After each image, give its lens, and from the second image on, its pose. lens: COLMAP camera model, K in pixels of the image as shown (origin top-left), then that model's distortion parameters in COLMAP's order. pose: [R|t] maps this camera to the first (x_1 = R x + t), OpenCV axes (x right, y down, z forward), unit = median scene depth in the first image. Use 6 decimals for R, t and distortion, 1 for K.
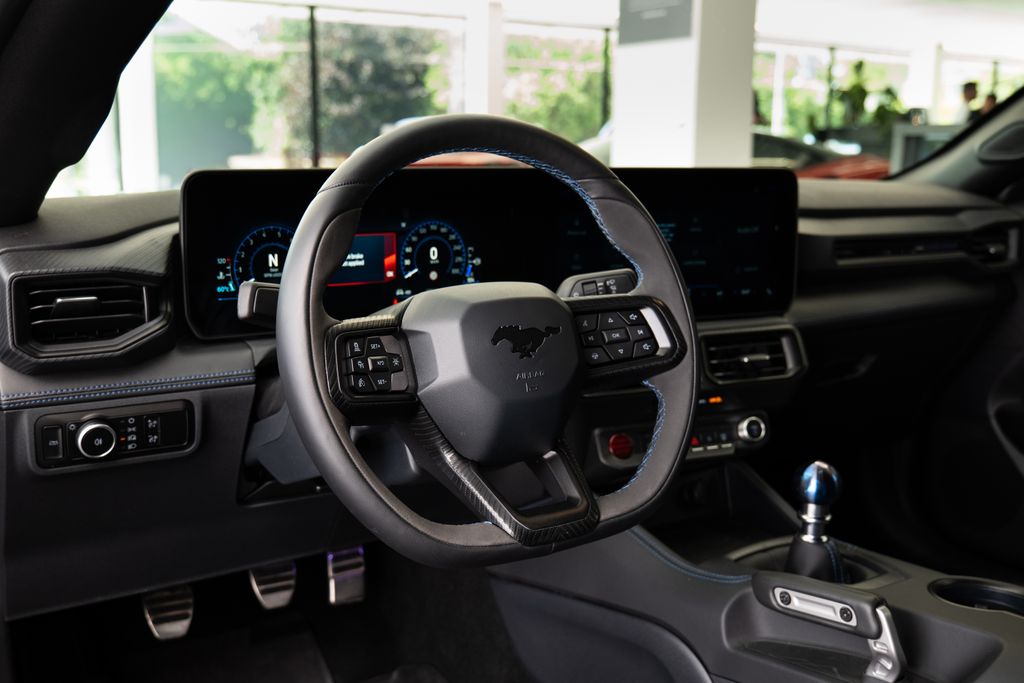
lens RADIAL K [[1051.8, 0, 511.4], [0, 1051.8, 342.6], [0, 0, 1]] dist [0.127129, 0.000000]
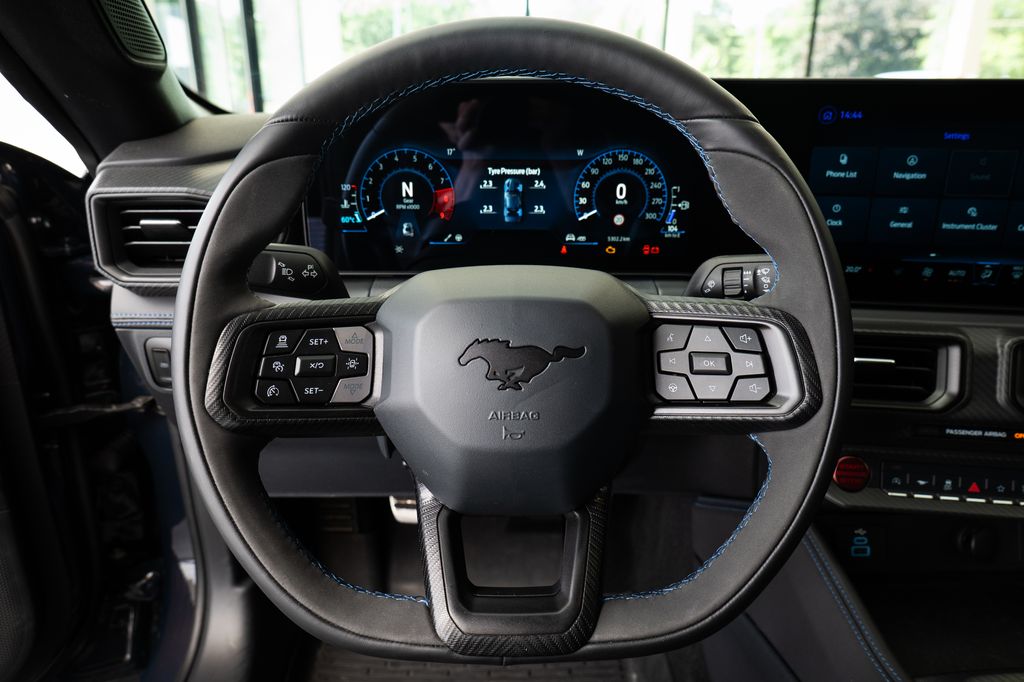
lens RADIAL K [[665.2, 0, 514.3], [0, 665.2, 368.6], [0, 0, 1]] dist [-0.009545, 0.003728]
pose [[0.836617, 0.203281, -0.508673, 0.142962], [-0.095887, 0.968603, 0.229377, -0.063631], [0.539330, -0.143126, 0.829842, 0.531461]]
